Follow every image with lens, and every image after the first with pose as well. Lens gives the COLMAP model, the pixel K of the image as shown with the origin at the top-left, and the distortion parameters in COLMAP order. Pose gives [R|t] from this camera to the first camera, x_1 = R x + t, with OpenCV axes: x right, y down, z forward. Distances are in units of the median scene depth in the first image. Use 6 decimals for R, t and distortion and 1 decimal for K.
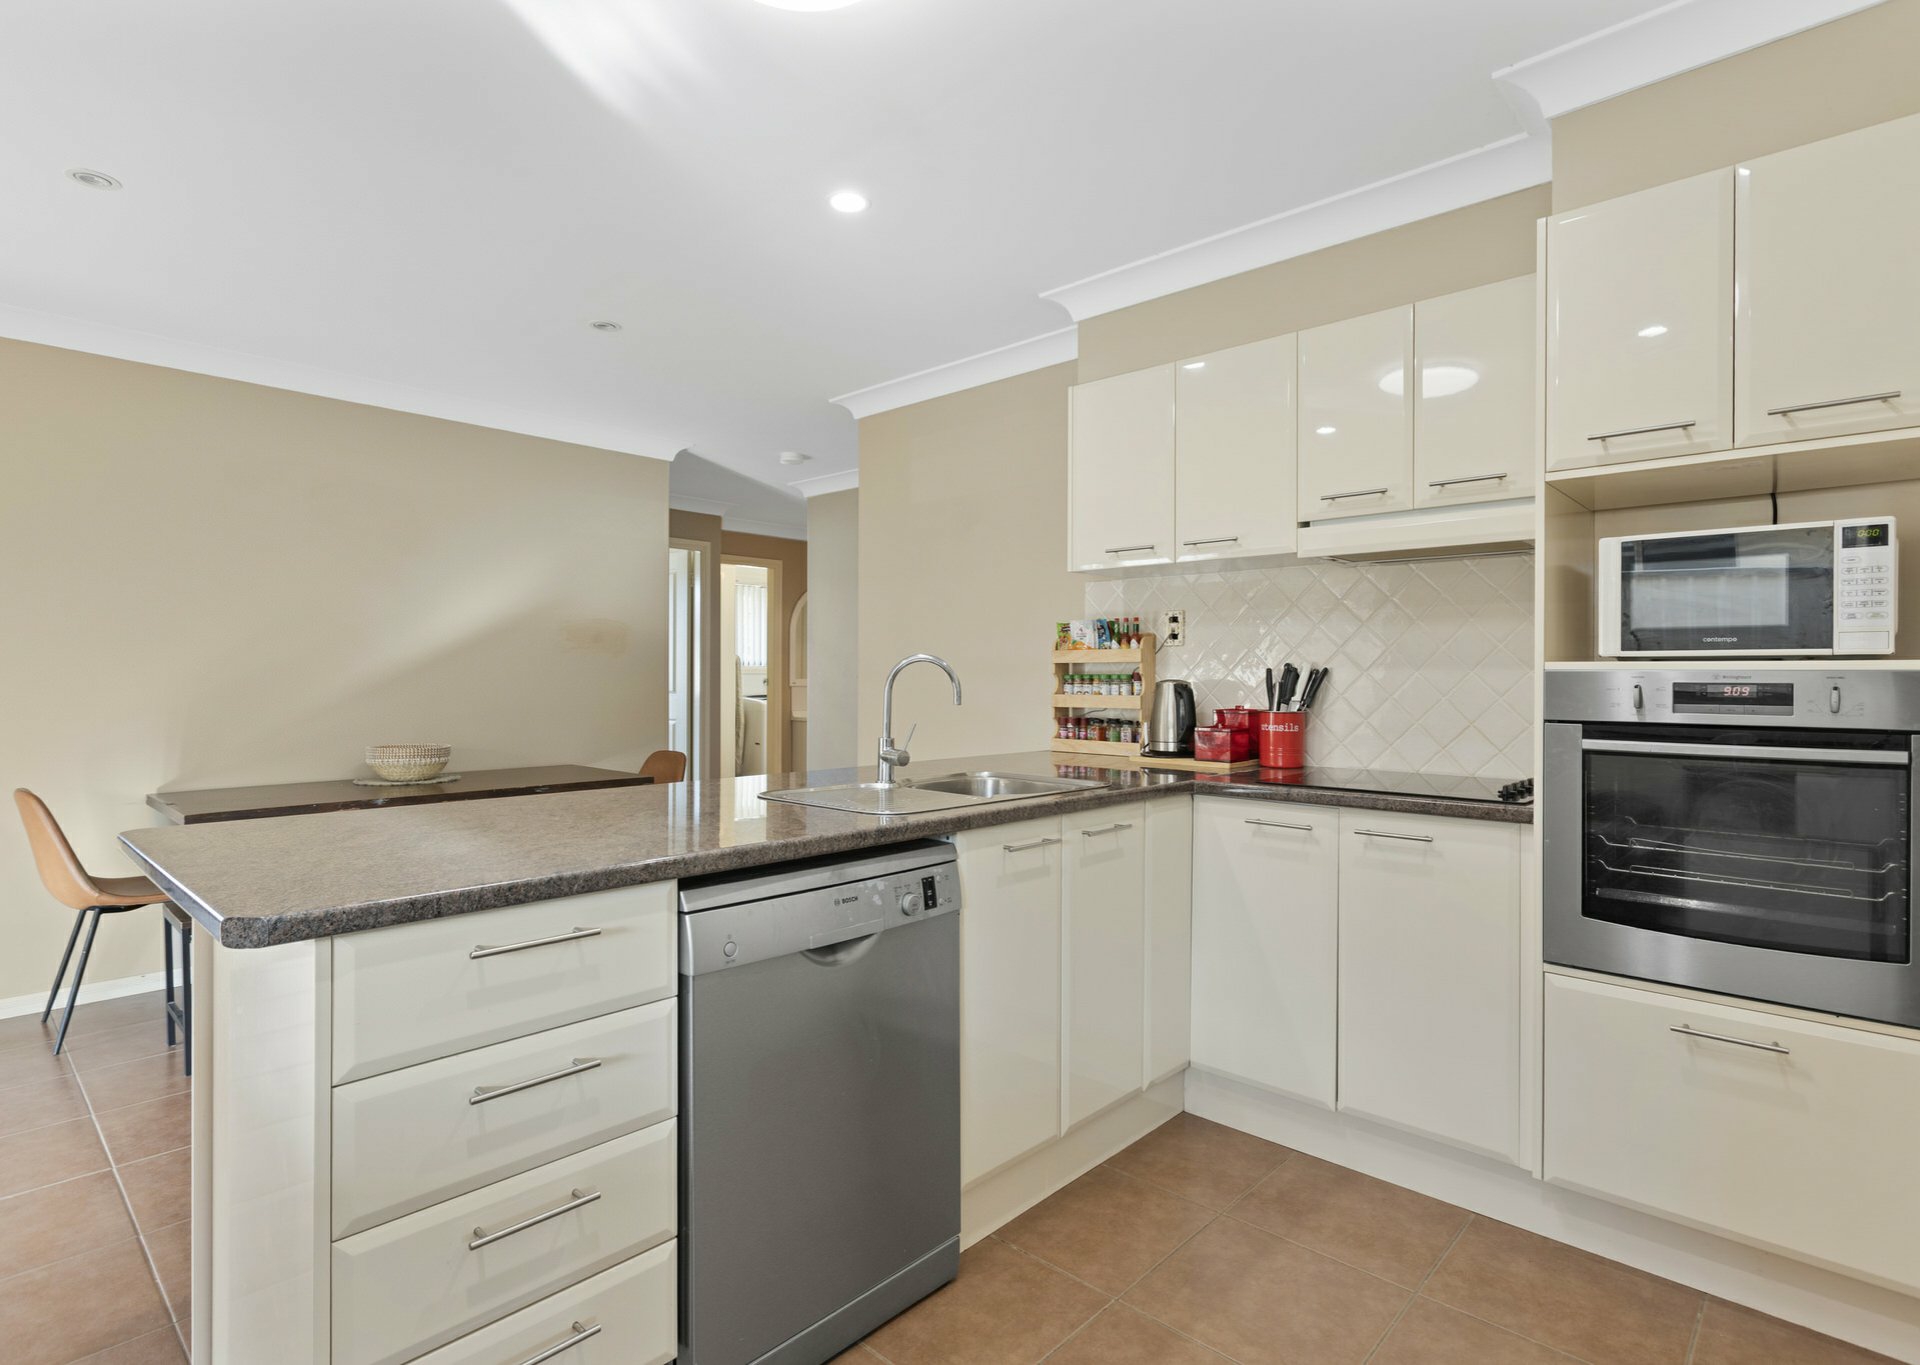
lens RADIAL K [[971.6, 0, 960.0], [0, 971.6, 682.5], [0, 0, 1]] dist [-0.002814, -0.000441]
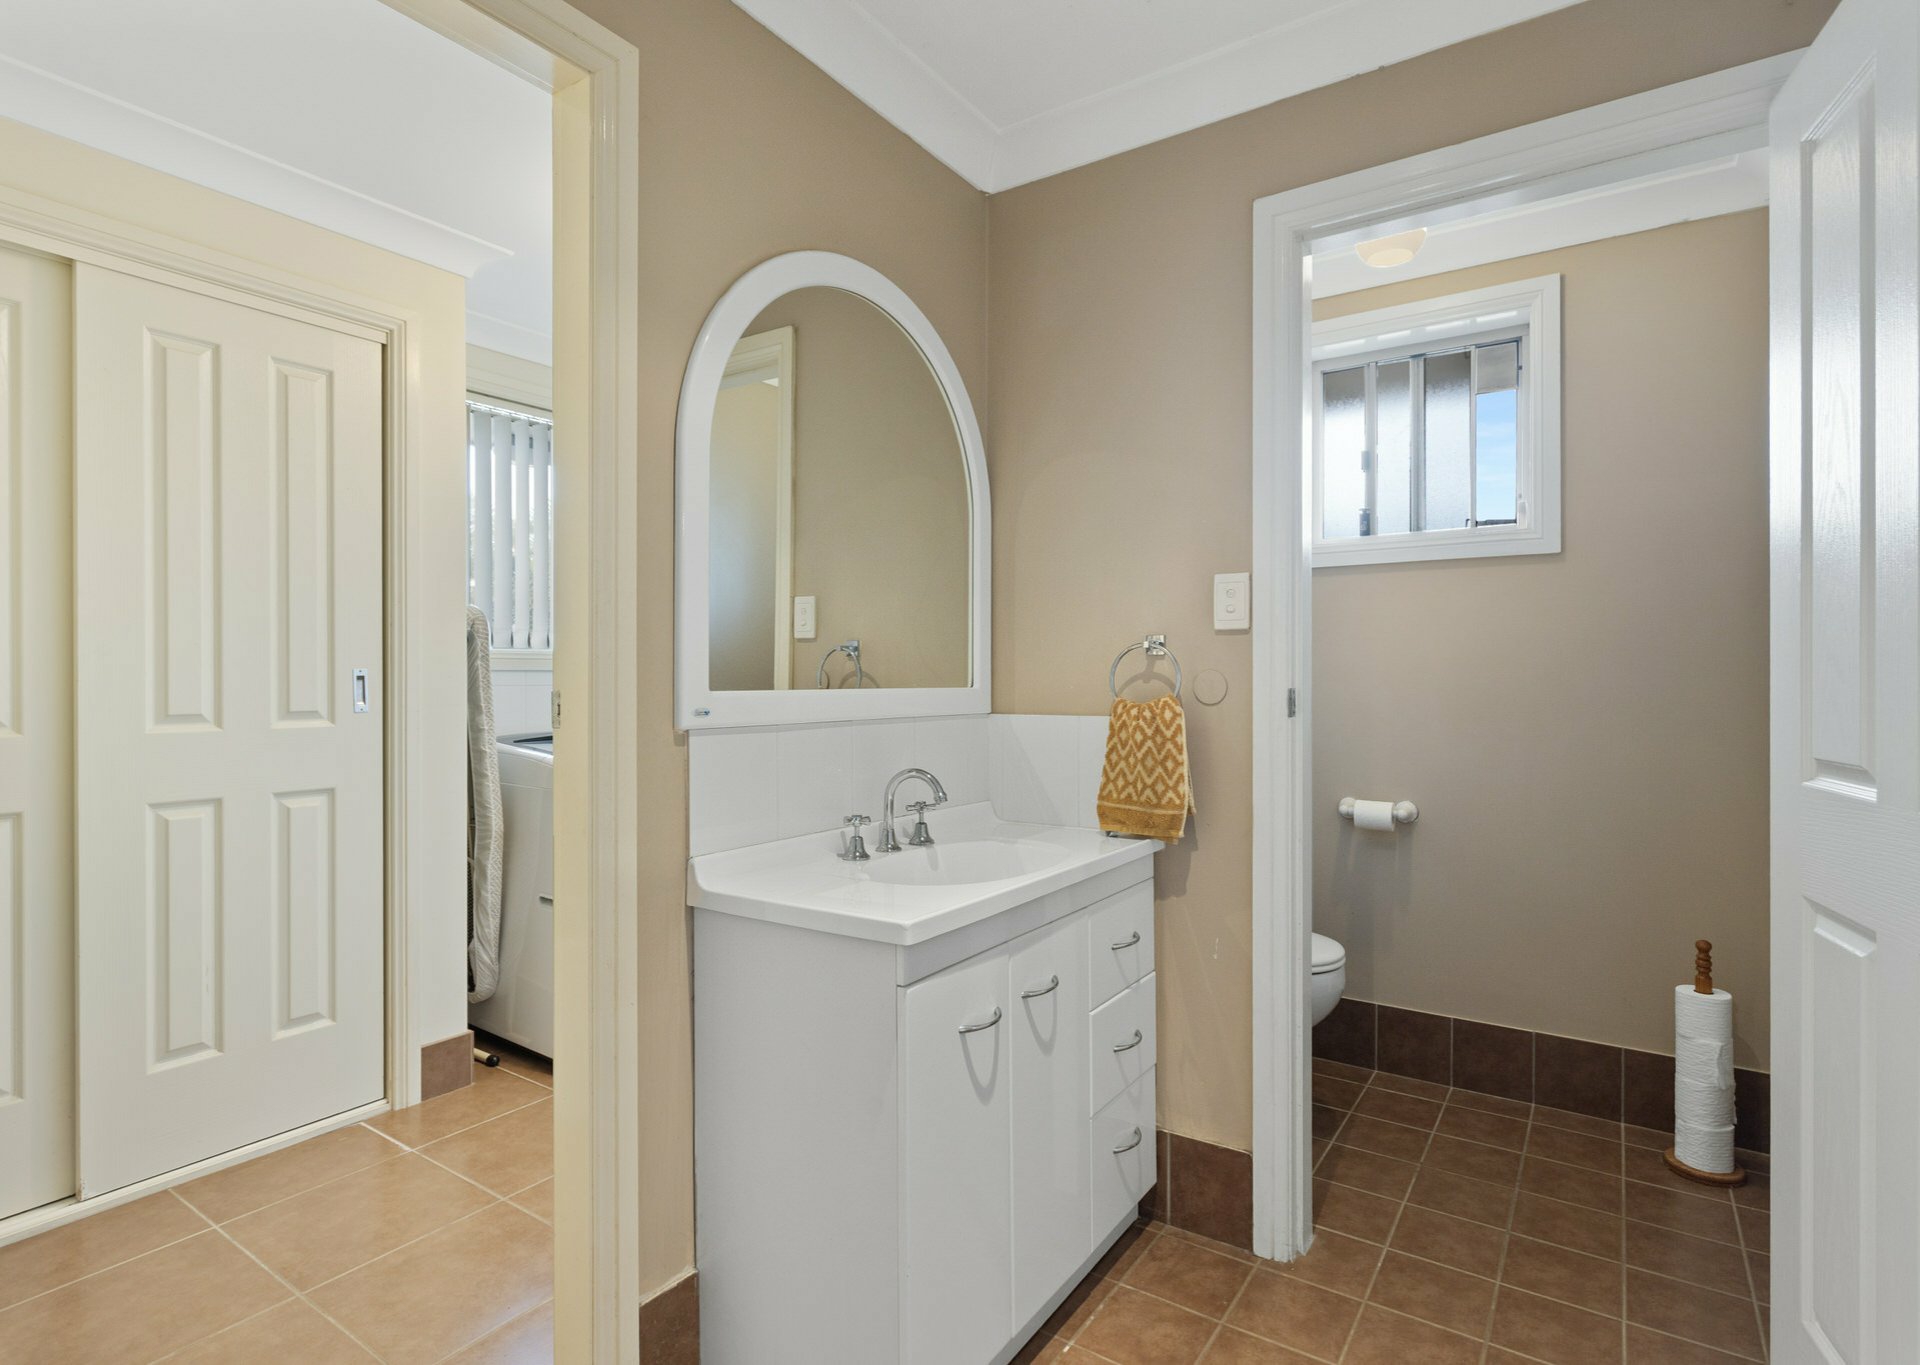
lens RADIAL K [[971.6, 0, 960.0], [0, 971.6, 682.5], [0, 0, 1]] dist [-0.002814, -0.000441]
pose [[0.988649, -0.005794, 0.150133, -0.125994], [0.005336, 0.999980, 0.003458, -0.004848], [-0.150150, -0.002617, 0.988660, 0.681451]]
